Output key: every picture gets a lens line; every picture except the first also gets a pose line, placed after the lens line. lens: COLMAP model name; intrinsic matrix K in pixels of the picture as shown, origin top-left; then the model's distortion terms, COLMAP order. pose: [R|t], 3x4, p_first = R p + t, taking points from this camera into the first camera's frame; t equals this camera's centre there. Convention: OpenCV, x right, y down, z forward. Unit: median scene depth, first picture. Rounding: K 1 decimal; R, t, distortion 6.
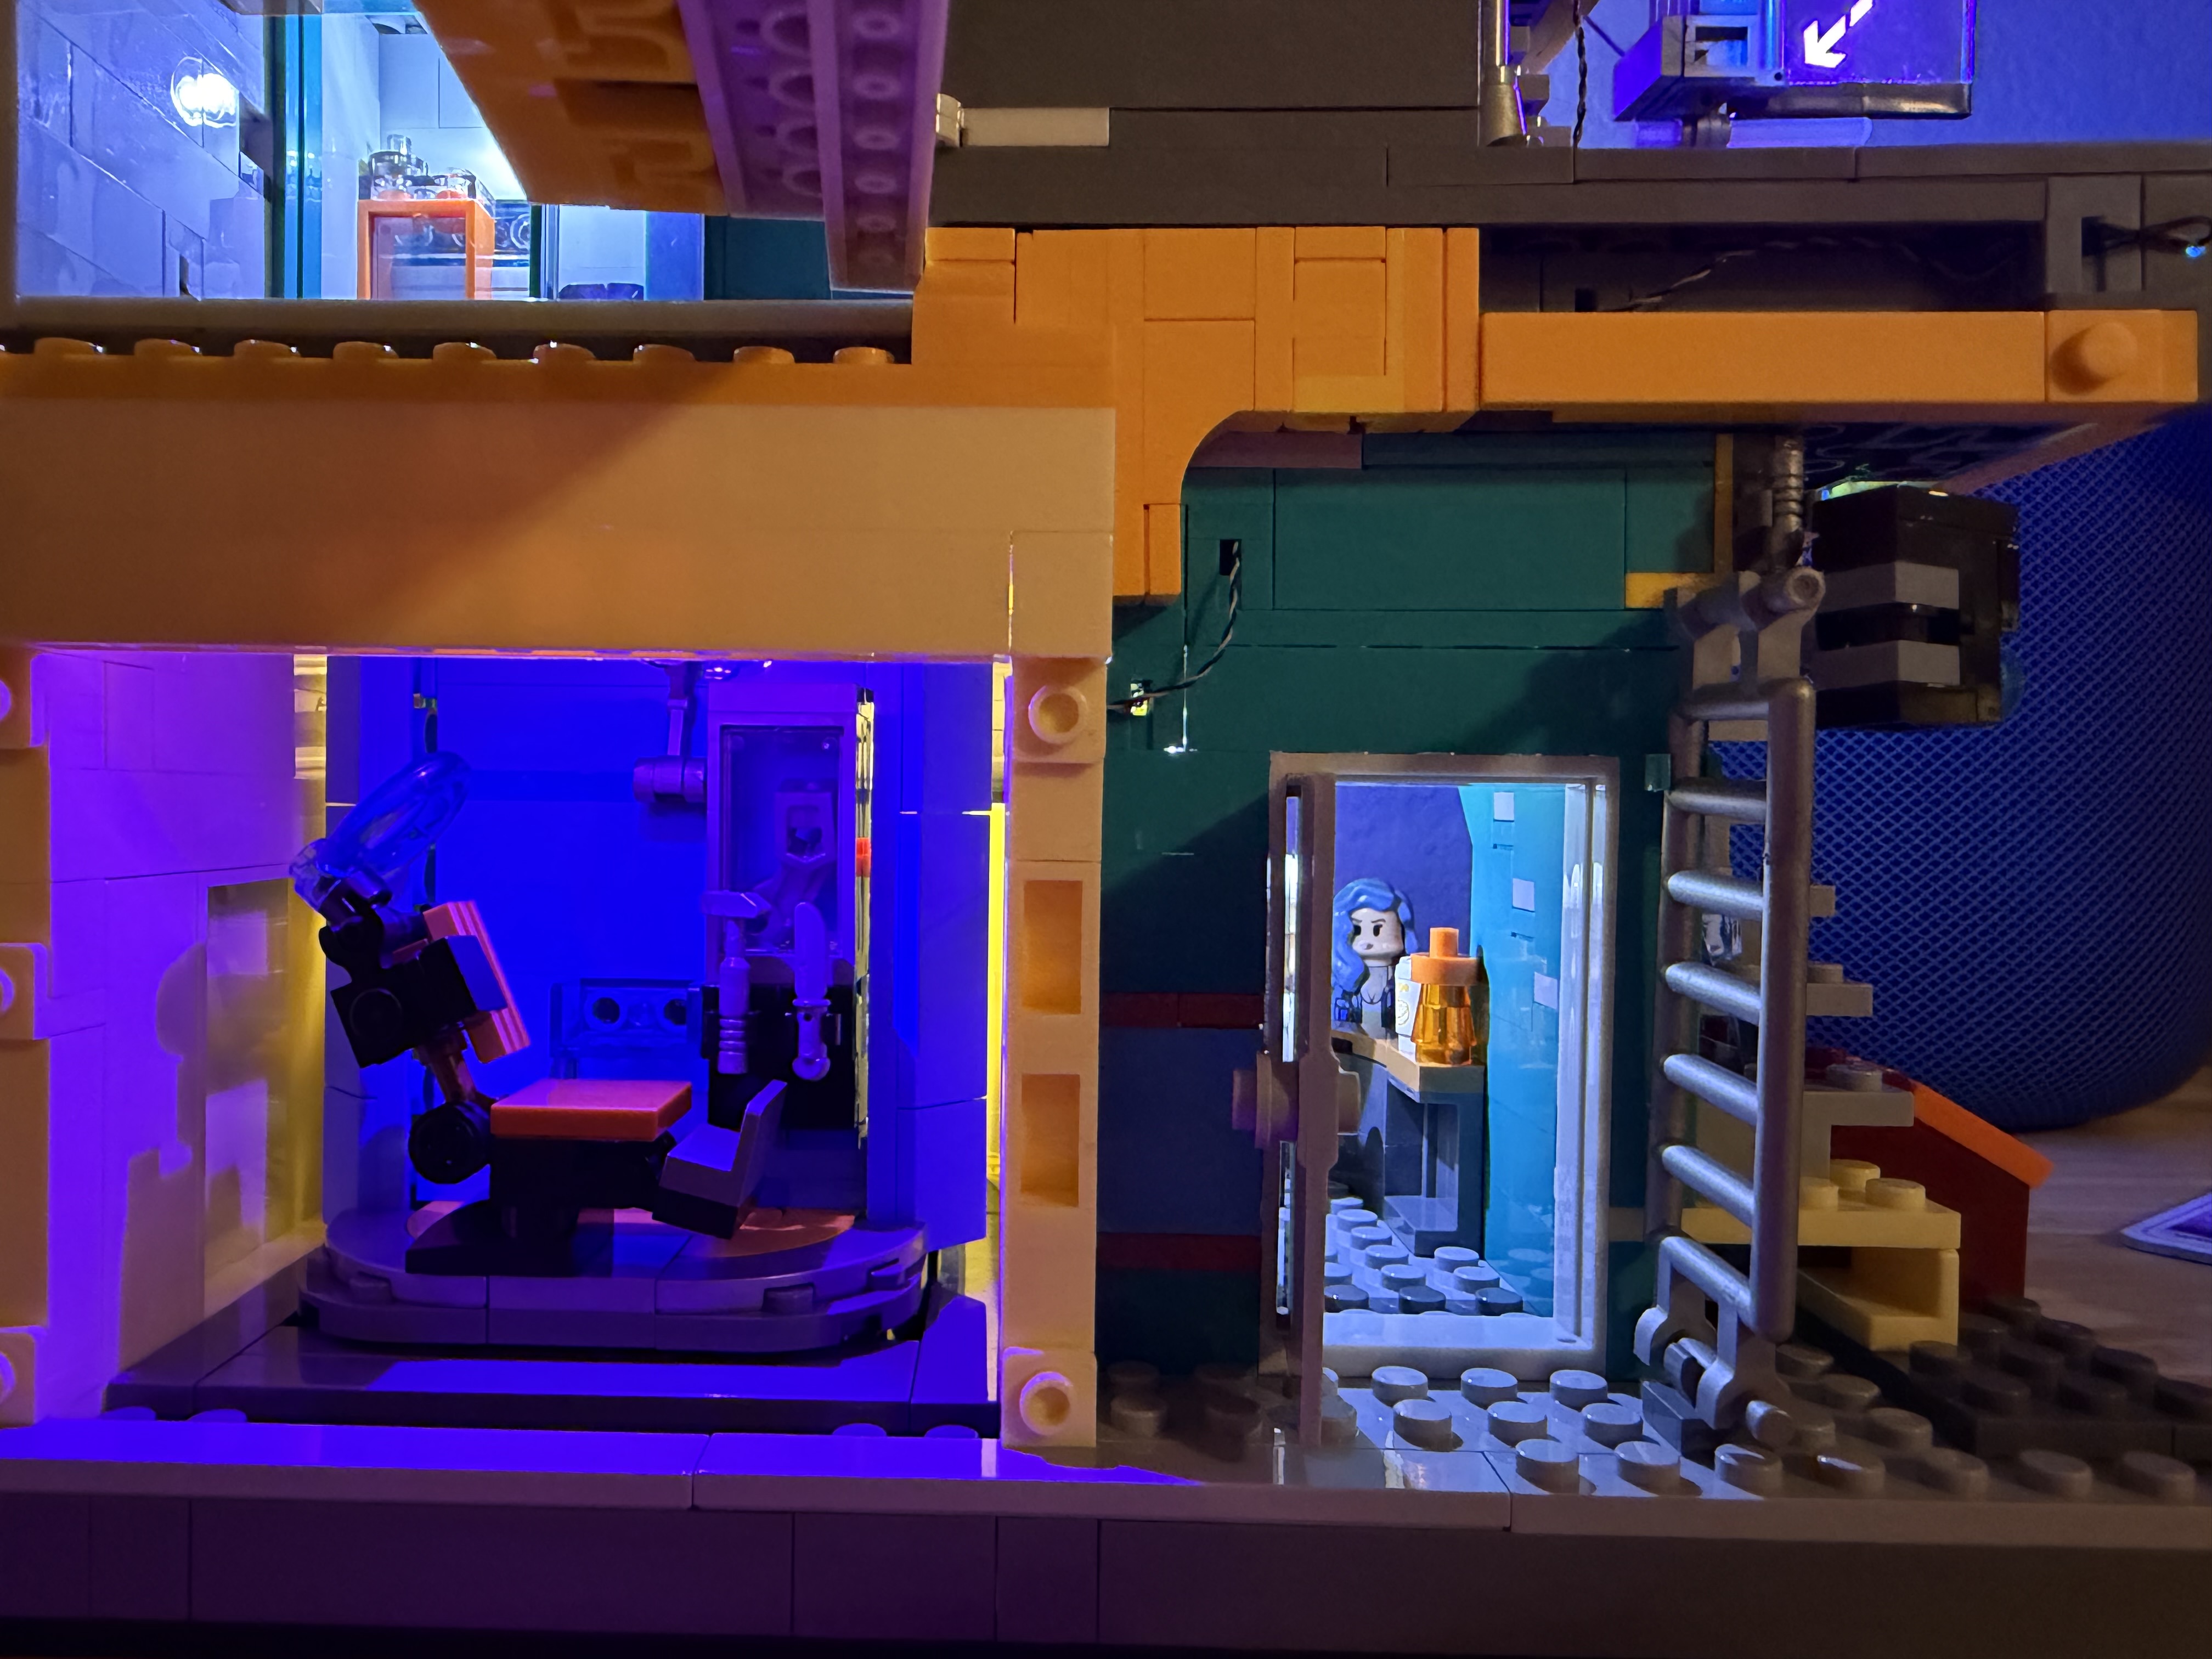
lens RADIAL K [[1539.1, 0, 1042.3], [0, 1539.1, 774.8], [0, 0, 1]] dist [0.173955, -0.159108]
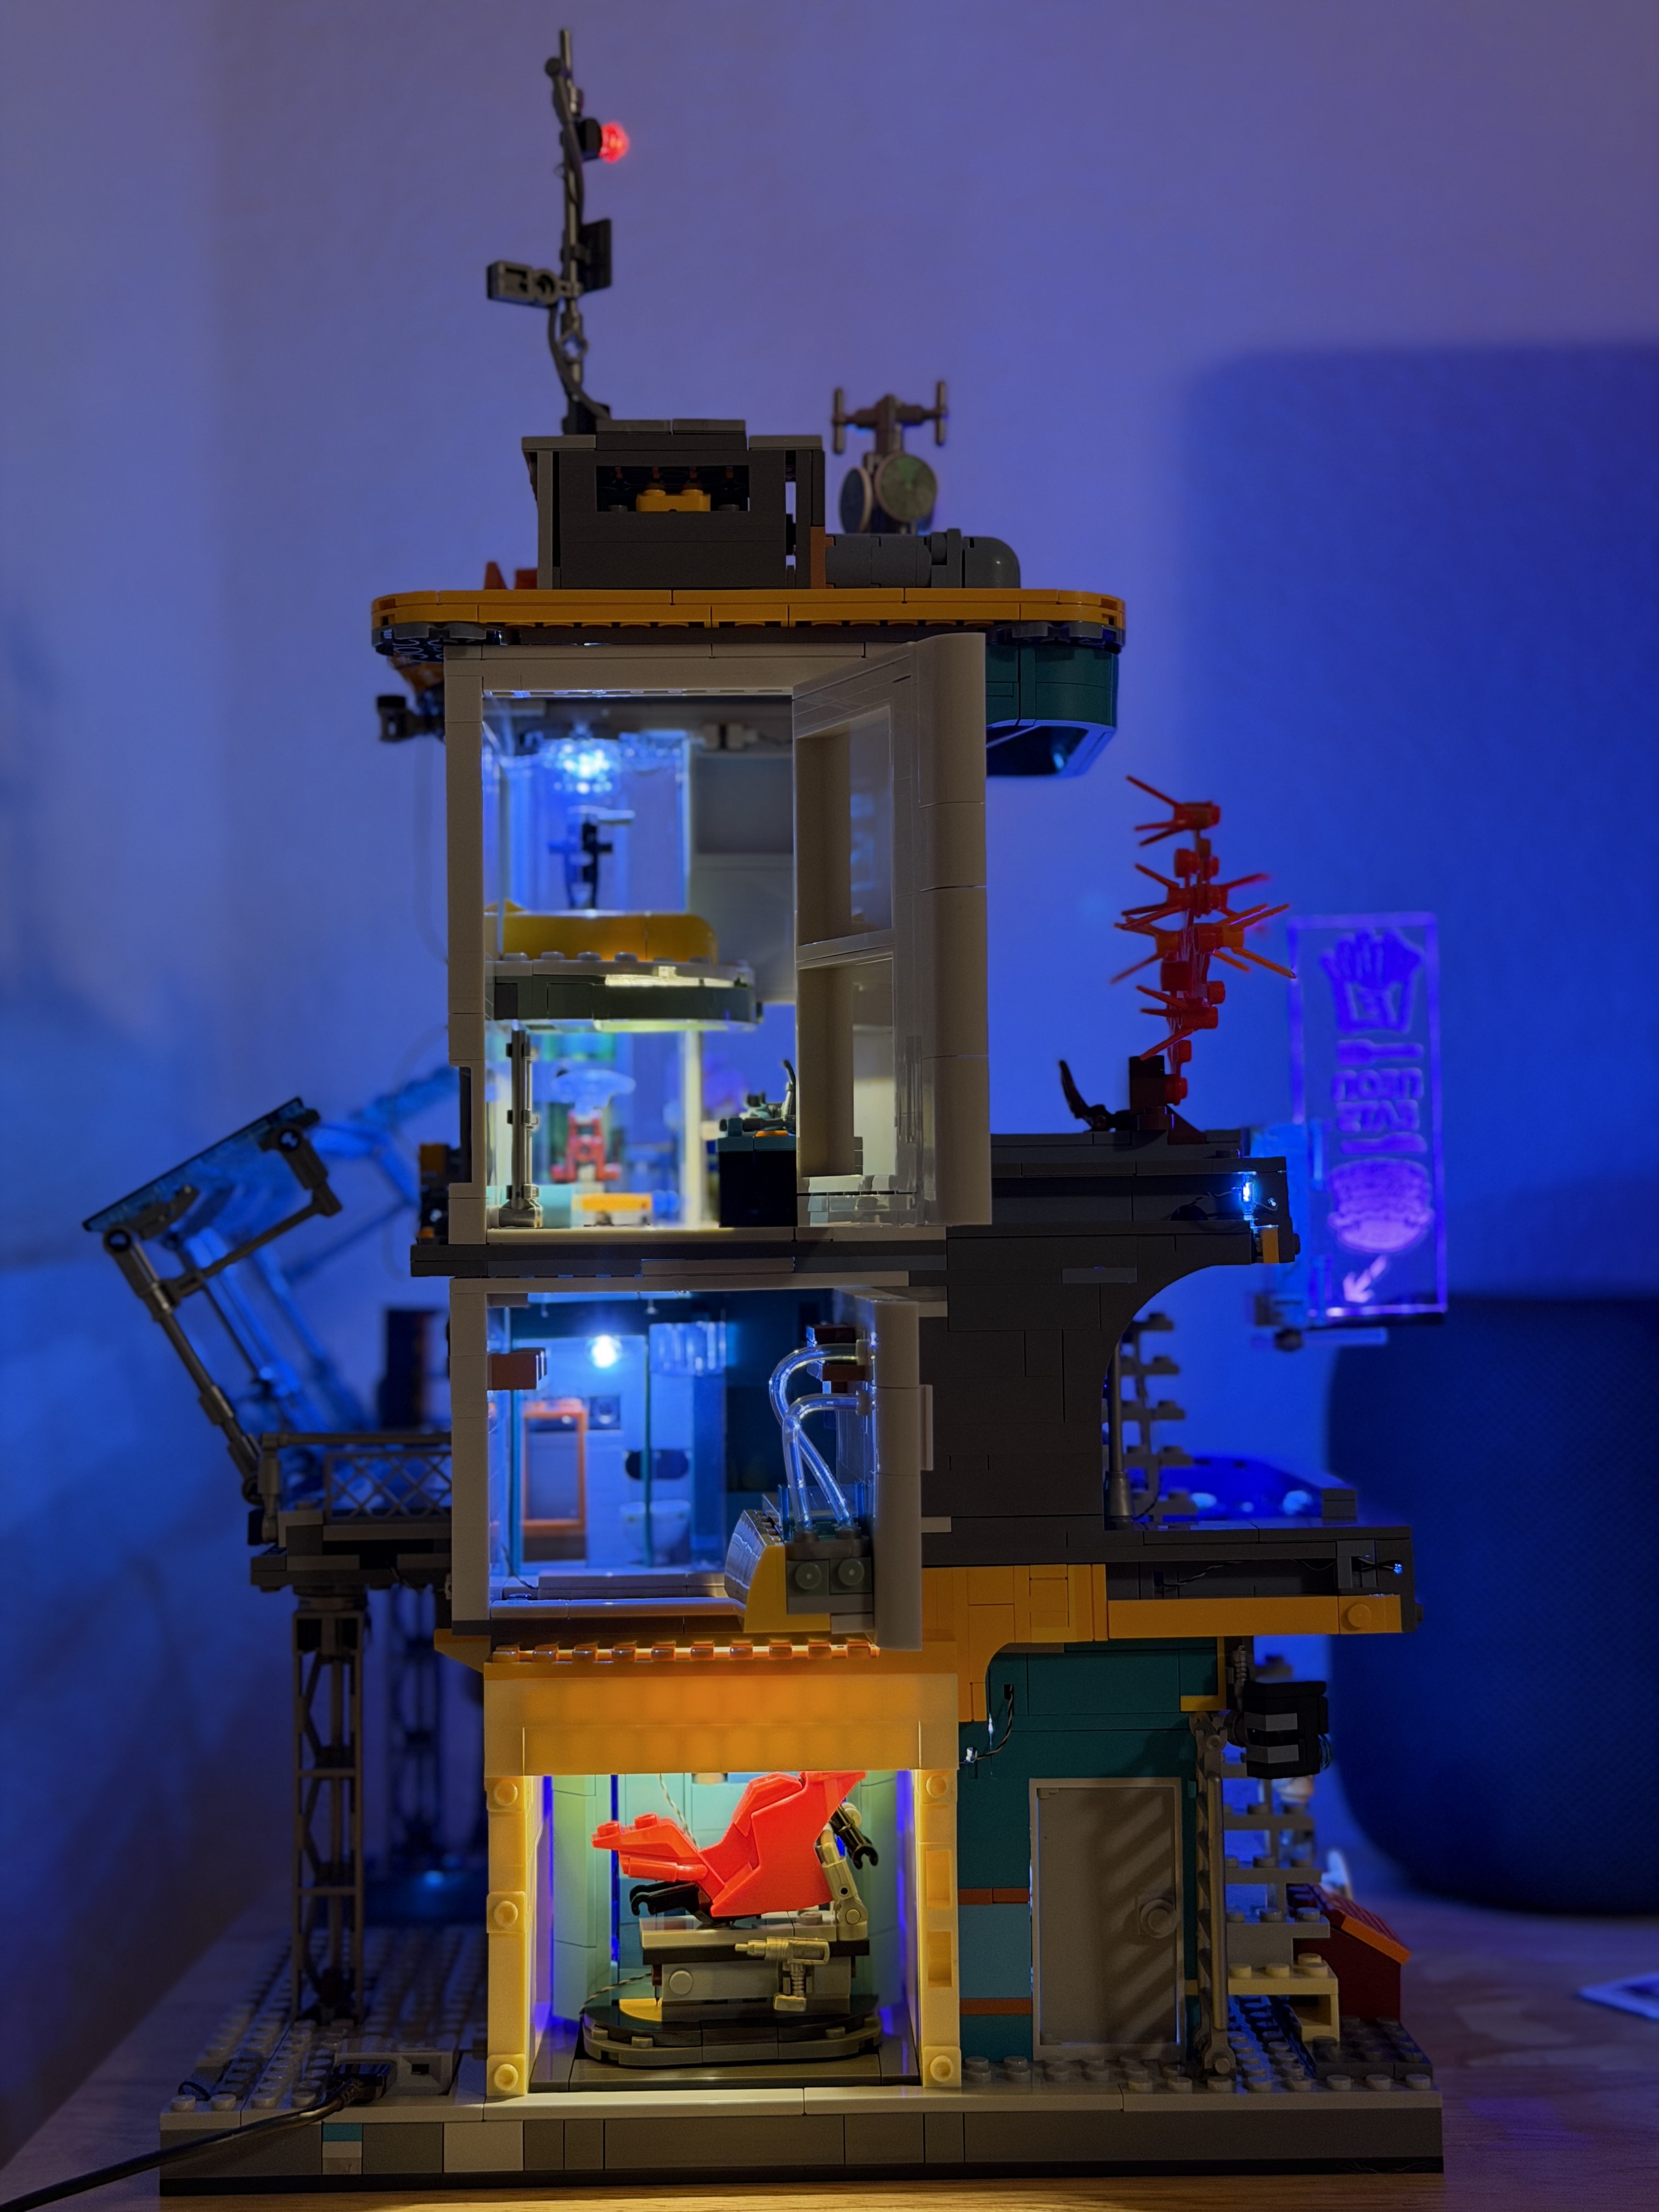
lens RADIAL K [[3101.0, 0, 844.4], [0, 3101.0, 1147.4], [0, 0, 1]] dist [0.132392, -0.054837]
pose [[0.999322, -0.025313, 0.026741, -0.211625], [0.026168, 0.999141, -0.032126, -0.771874], [-0.025905, 0.032804, 0.999126, -3.435072]]
